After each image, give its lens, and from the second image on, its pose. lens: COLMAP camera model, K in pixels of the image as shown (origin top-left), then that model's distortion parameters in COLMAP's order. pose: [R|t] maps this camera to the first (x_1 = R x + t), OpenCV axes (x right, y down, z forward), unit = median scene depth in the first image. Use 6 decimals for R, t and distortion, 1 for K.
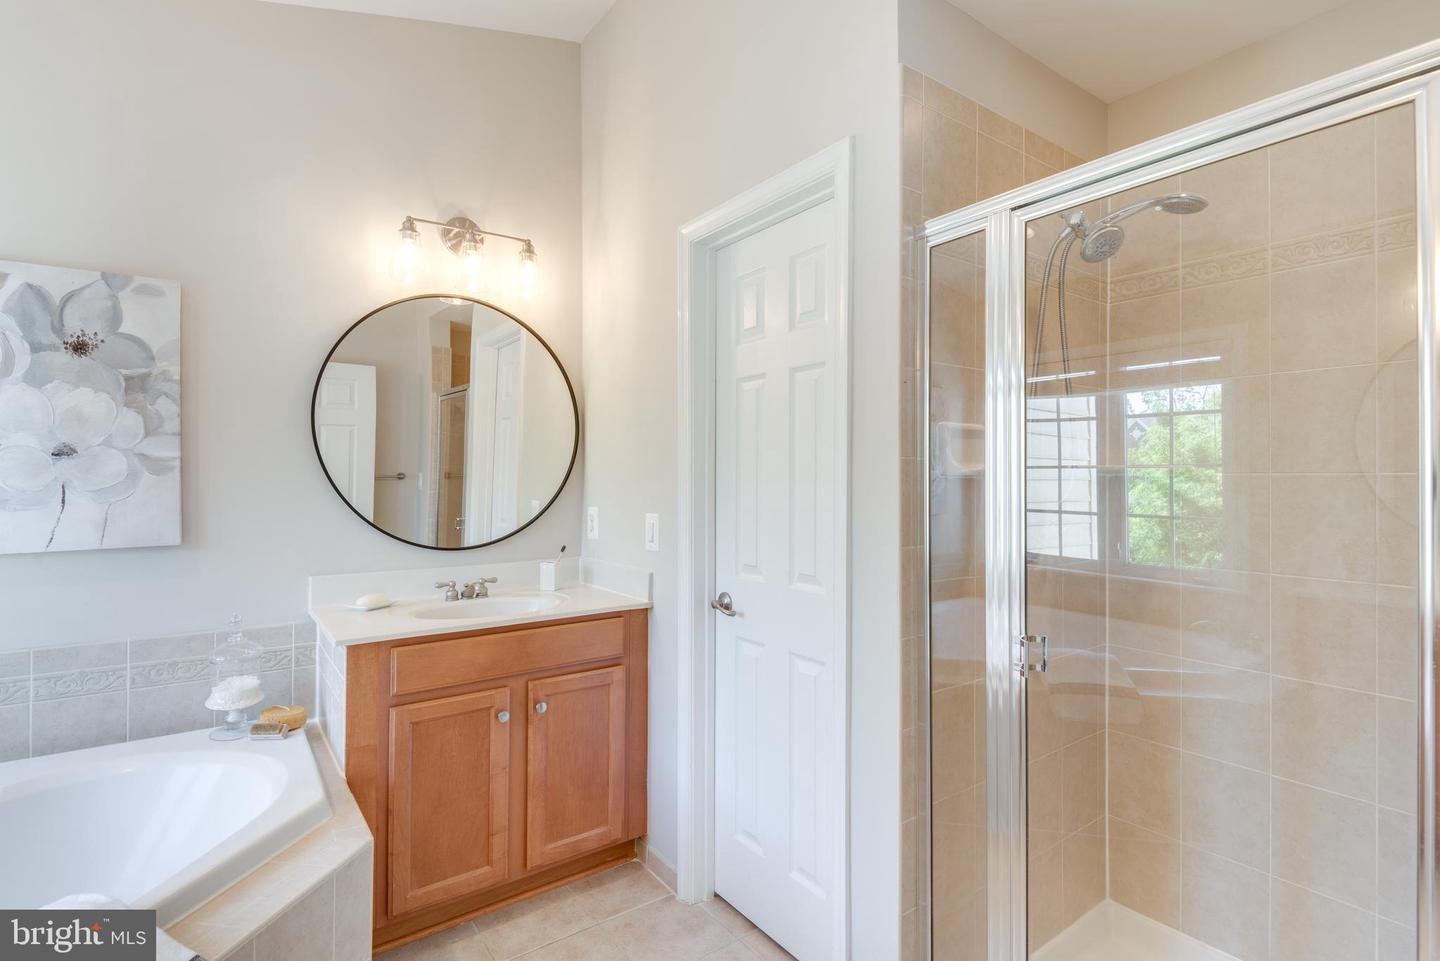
lens RADIAL K [[705.6, 0, 752.7], [0, 705.6, 476.7], [0, 0, 1]] dist [0.028086, -0.026846]
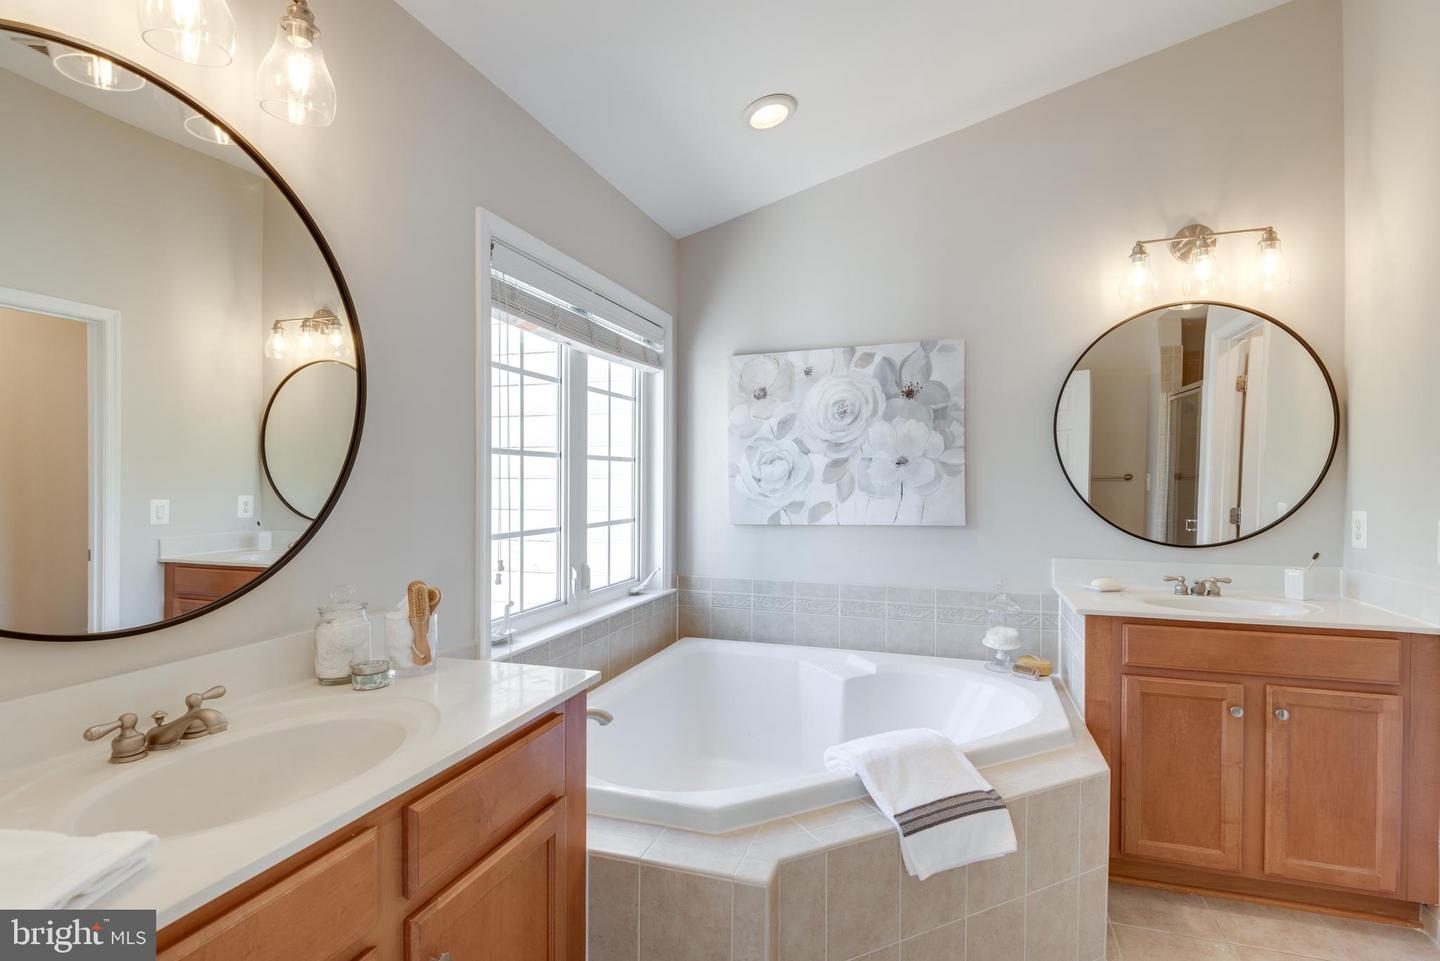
lens RADIAL K [[688.2, 0, 720.0], [0, 688.2, 480.5], [0, 0, 1]] dist [0.029424, -0.023399]
pose [[0.547325, -0.000067, -0.836920, 0.072619], [0.002390, 0.999996, 0.001483, 0.002644], [0.836916, -0.002812, 0.547323, -0.155805]]
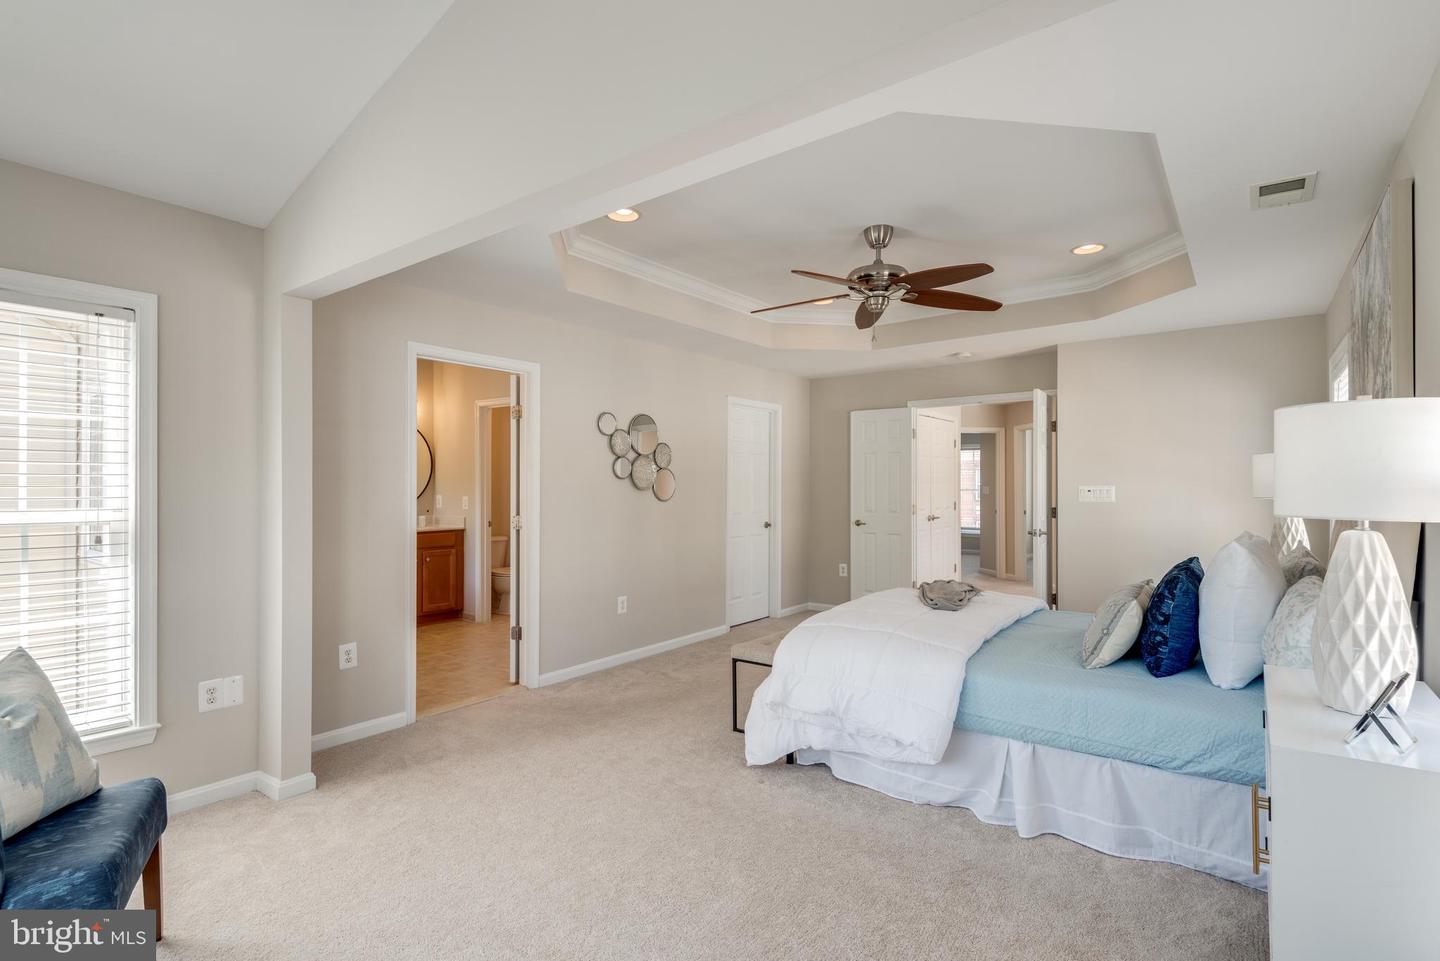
lens RADIAL K [[688.2, 0, 720.0], [0, 688.2, 480.5], [0, 0, 1]] dist [0.029424, -0.023399]
pose [[0.968483, 0.000997, 0.249078, 0.172982], [-0.001211, 0.999999, 0.000707, -0.016575], [-0.249077, -0.000986, 0.968483, -2.139507]]
